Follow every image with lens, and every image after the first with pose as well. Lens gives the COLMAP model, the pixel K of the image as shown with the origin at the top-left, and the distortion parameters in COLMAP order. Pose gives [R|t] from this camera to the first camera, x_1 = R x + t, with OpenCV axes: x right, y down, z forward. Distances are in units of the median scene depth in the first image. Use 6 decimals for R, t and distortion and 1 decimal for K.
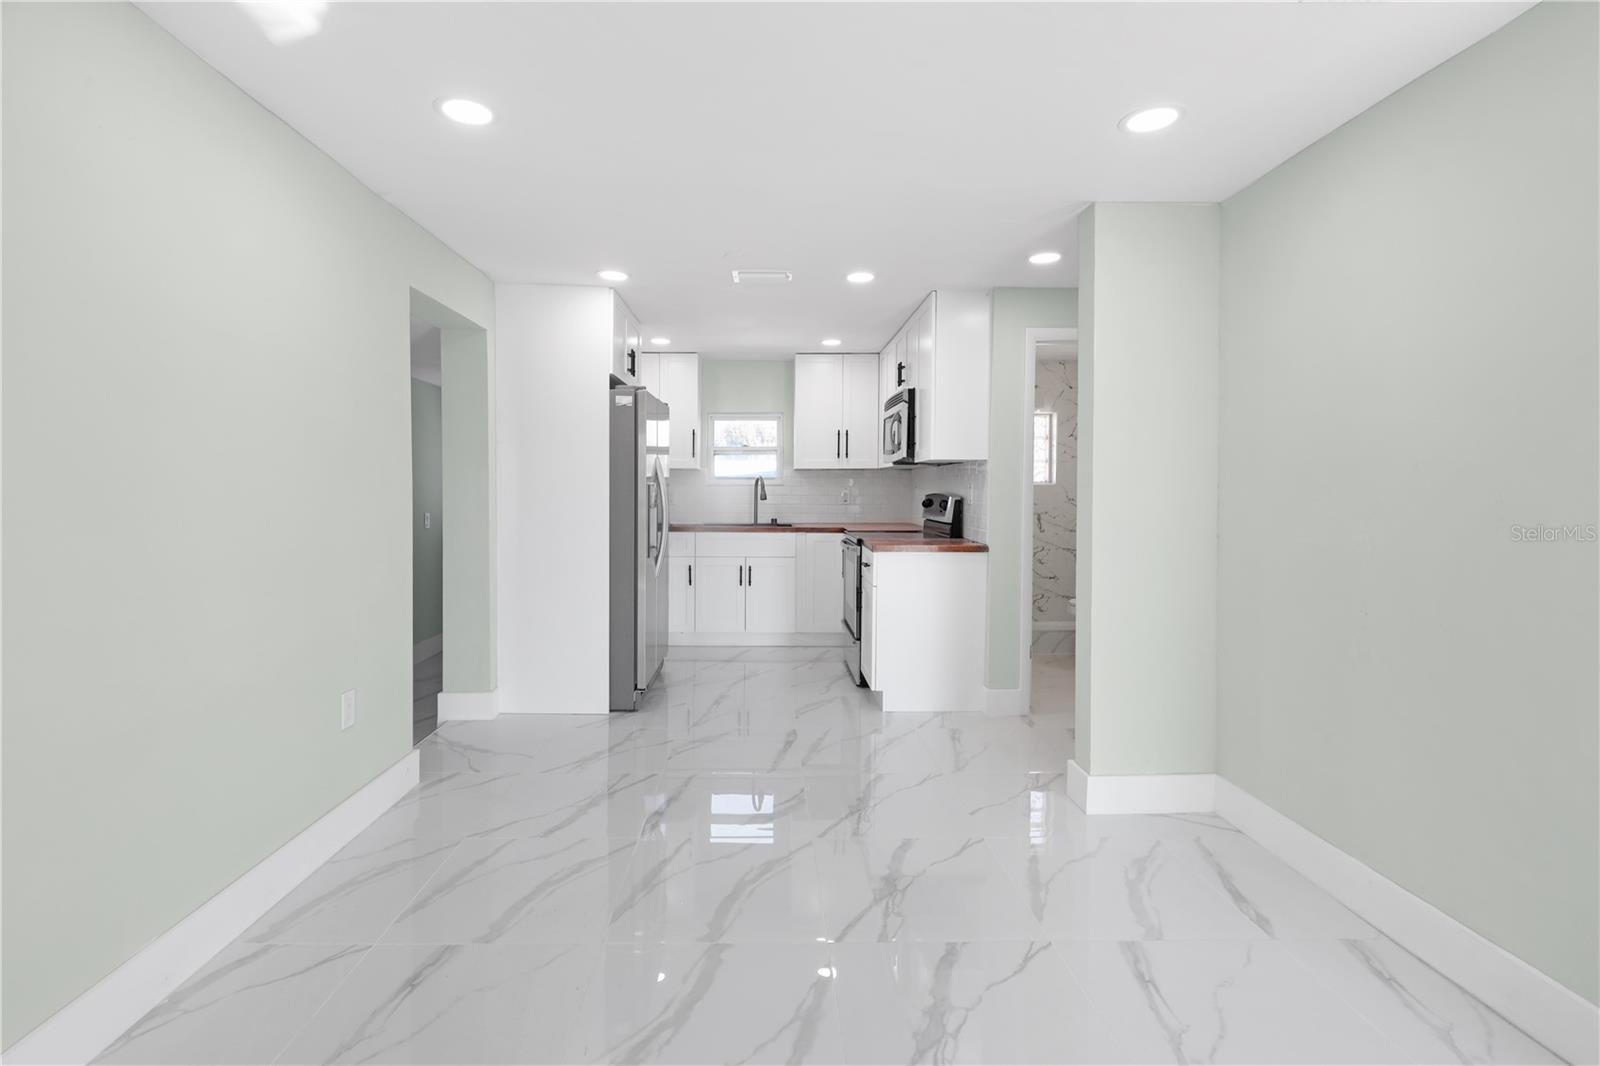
lens RADIAL K [[758.7, 0, 792.5], [0, 758.7, 499.7], [0, 0, 1]] dist [-0.001406, 0.001564]
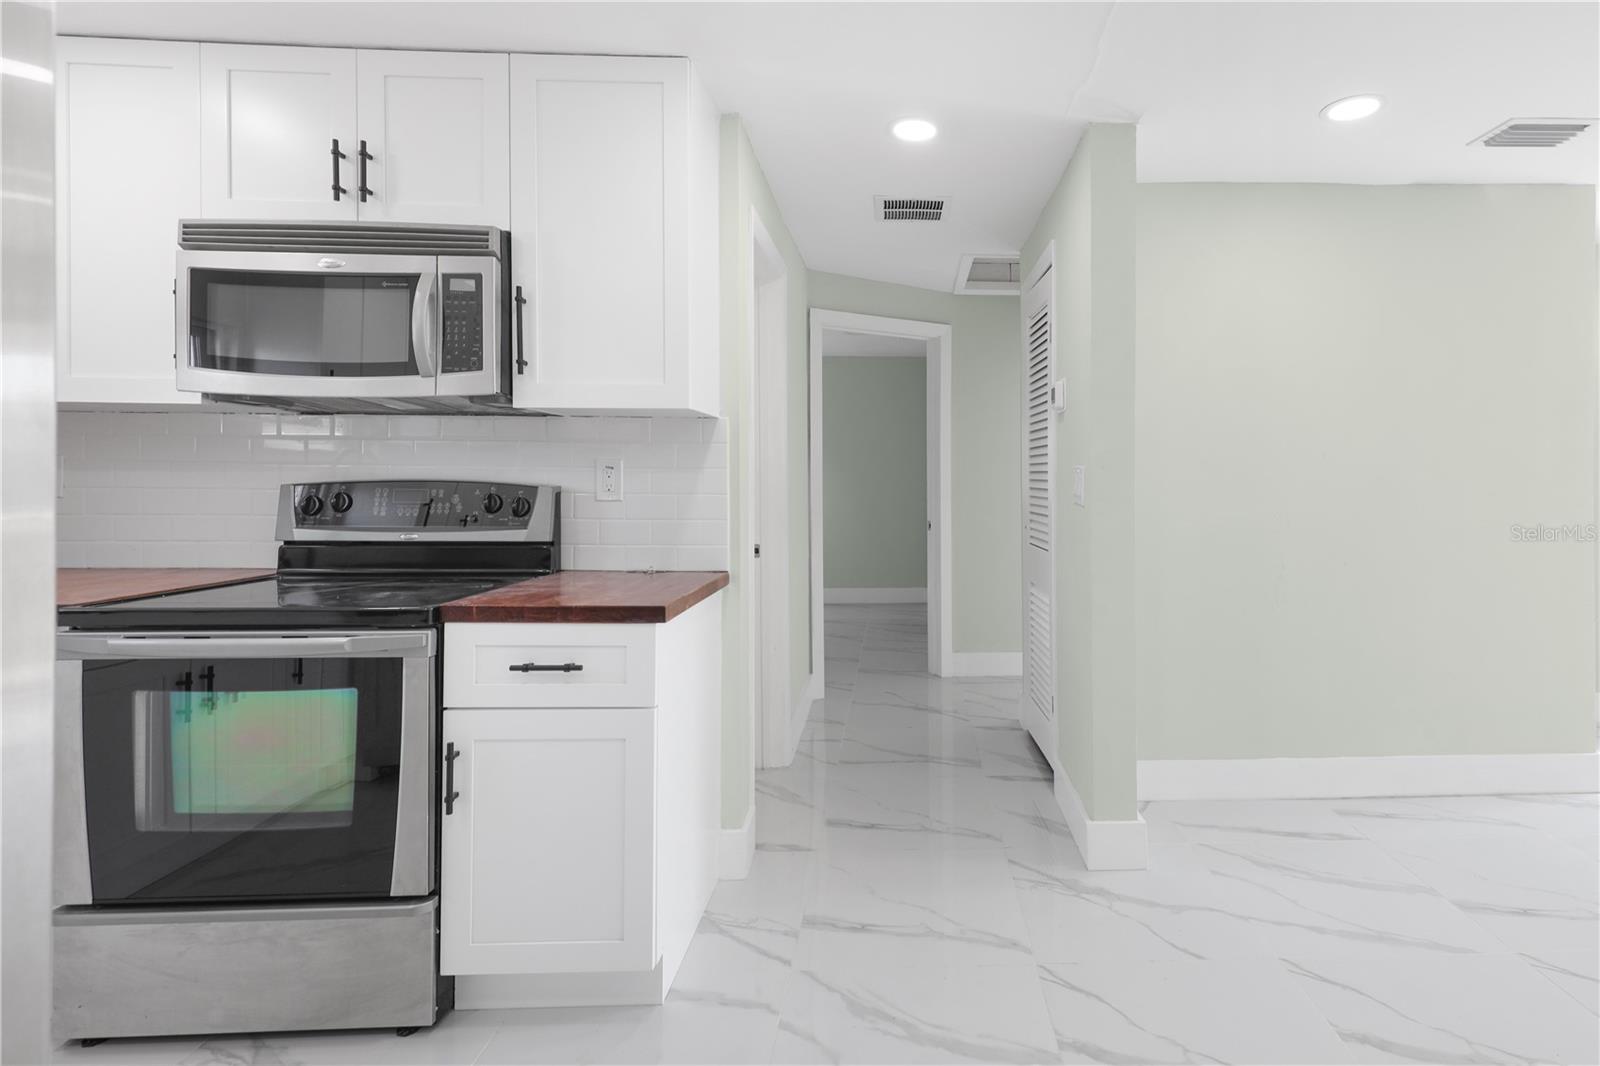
lens RADIAL K [[758.7, 0, 932.4], [0, 758.7, 481.0], [0, 0, 1]] dist [-0.001406, 0.001564]
pose [[0.002374, -0.000932, 0.999997, -0.285854], [0.013728, 0.999905, 0.000899, -0.004777], [-0.999903, 0.013726, 0.002386, 0.818229]]
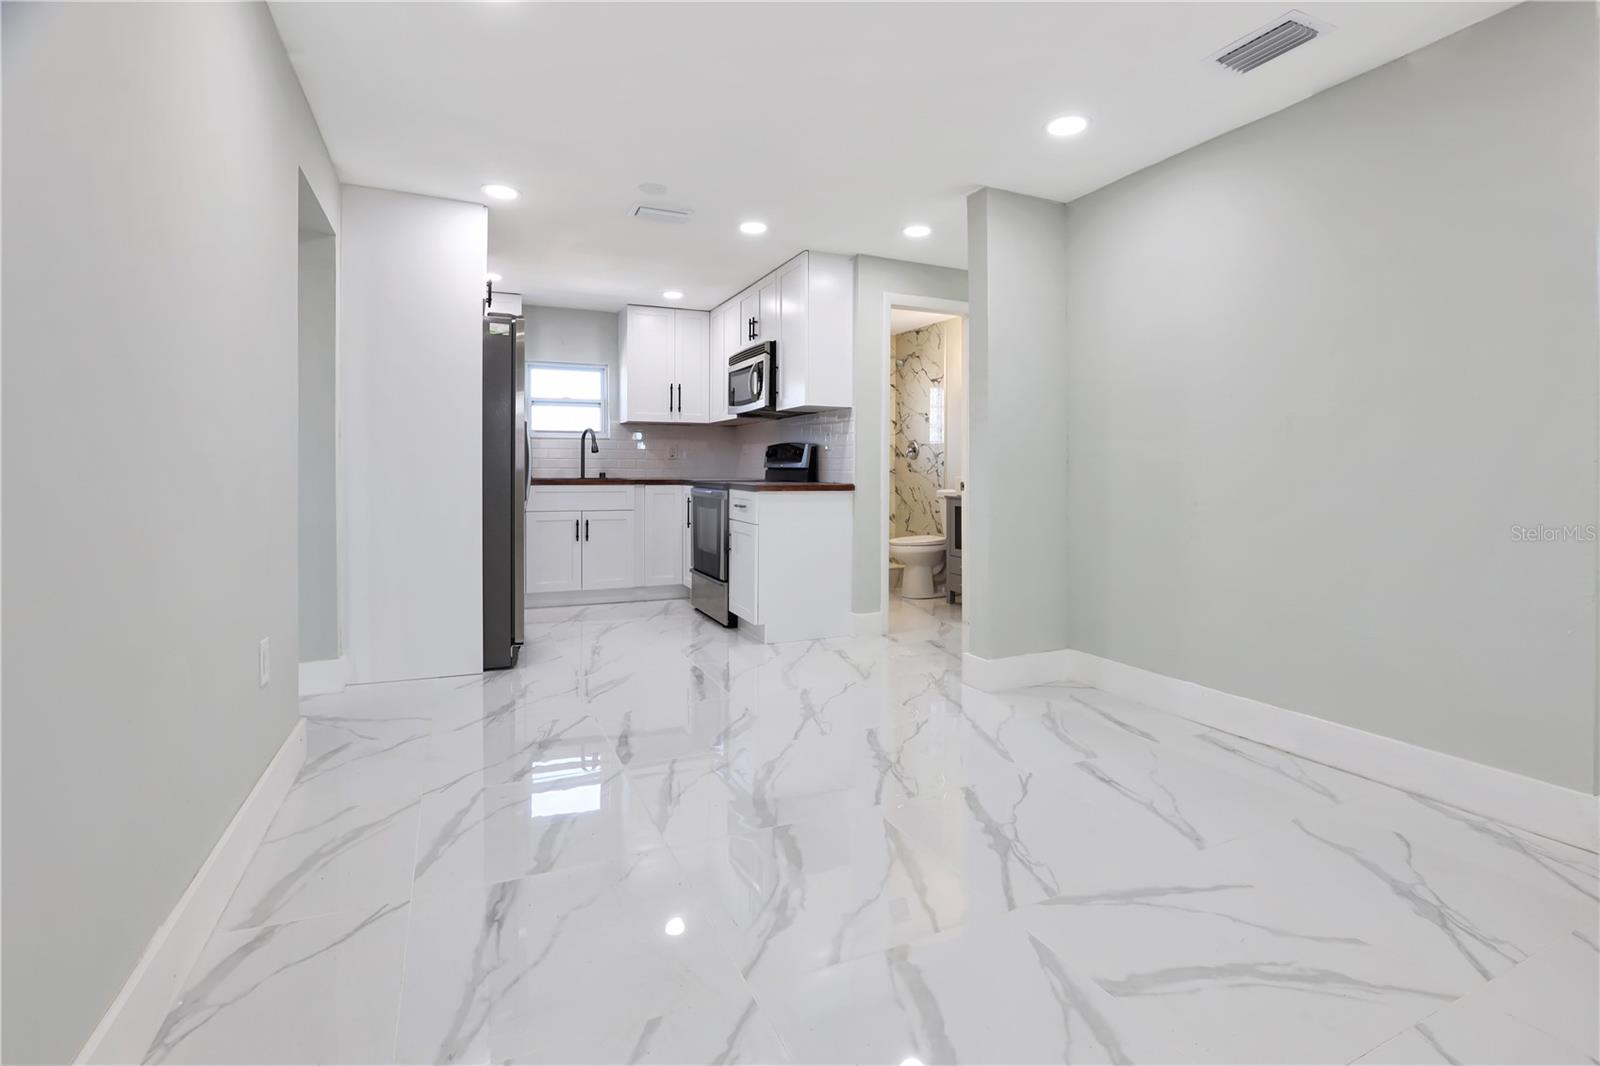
lens RADIAL K [[758.7, 0, 828.2], [0, 758.7, 469.3], [0, 0, 1]] dist [-0.001406, 0.001564]
pose [[0.914875, -0.001635, 0.403733, -0.217173], [0.007280, 0.999896, -0.012446, 0.049641], [-0.403671, 0.014326, 0.914792, -0.000796]]
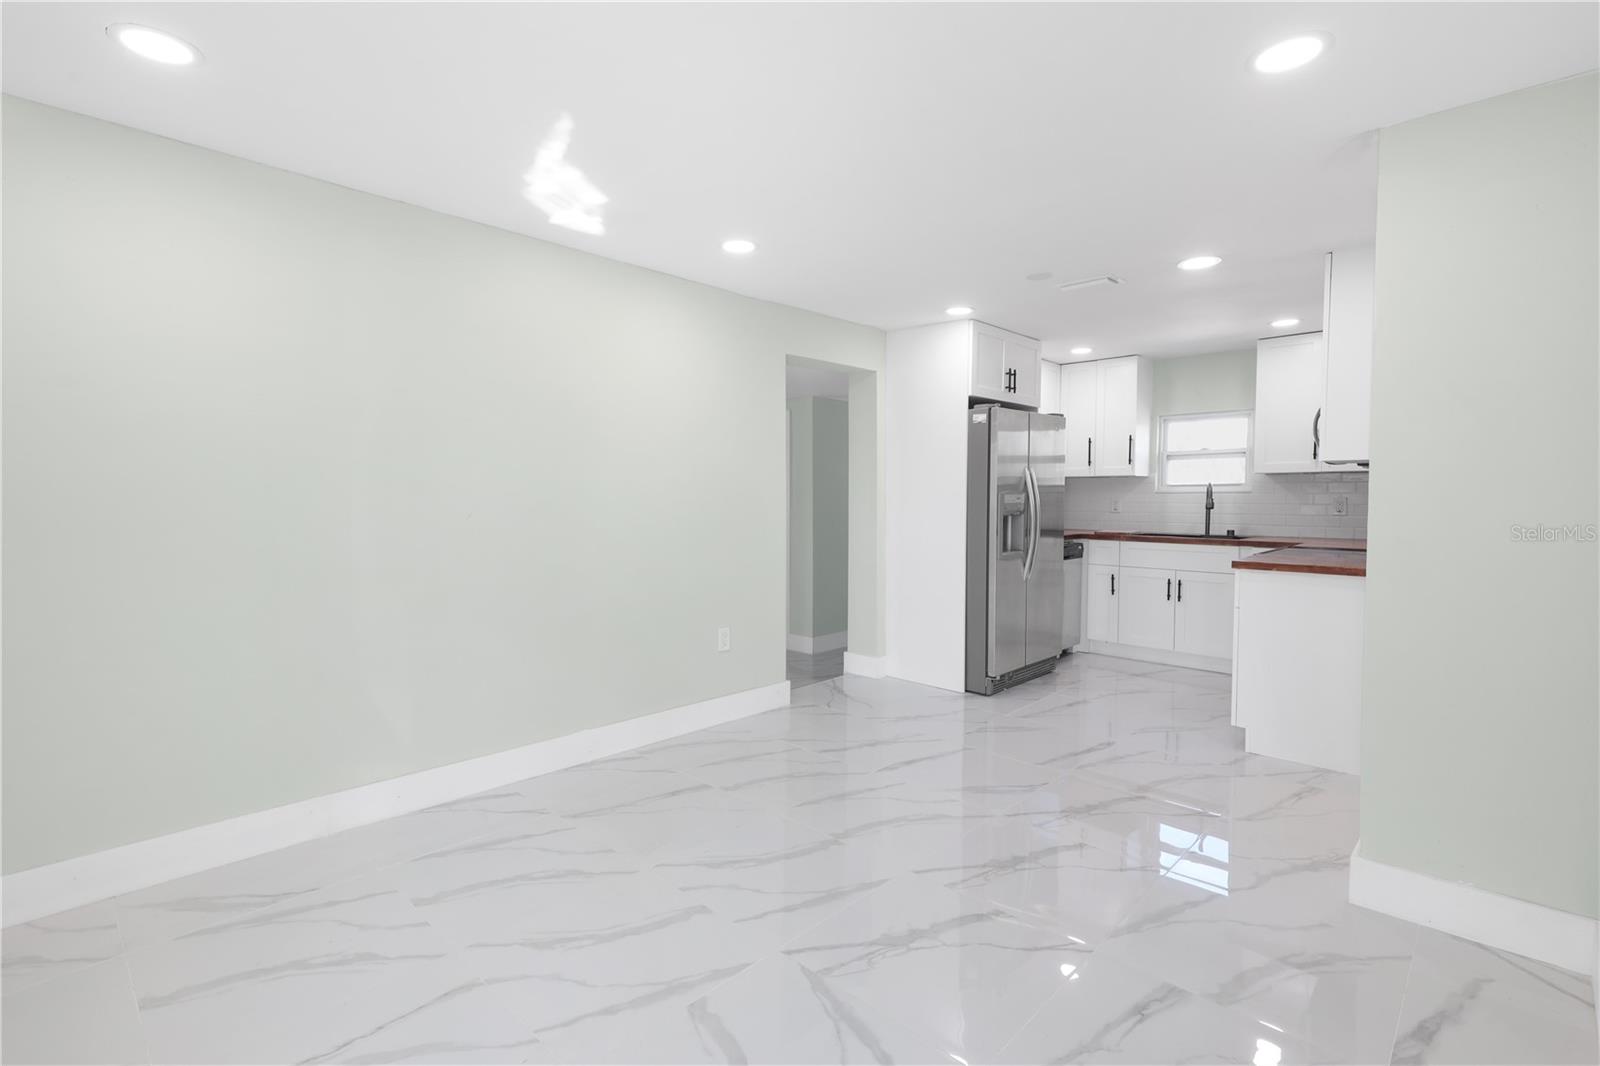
lens RADIAL K [[758.7, 0, 769.3], [0, 758.7, 515.5], [0, 0, 1]] dist [-0.001406, 0.001564]
pose [[0.681931, 0.017677, -0.731203, 0.366886], [-0.009957, 0.999840, 0.014884, 0.000007], [0.731348, -0.002869, 0.681998, 0.004269]]
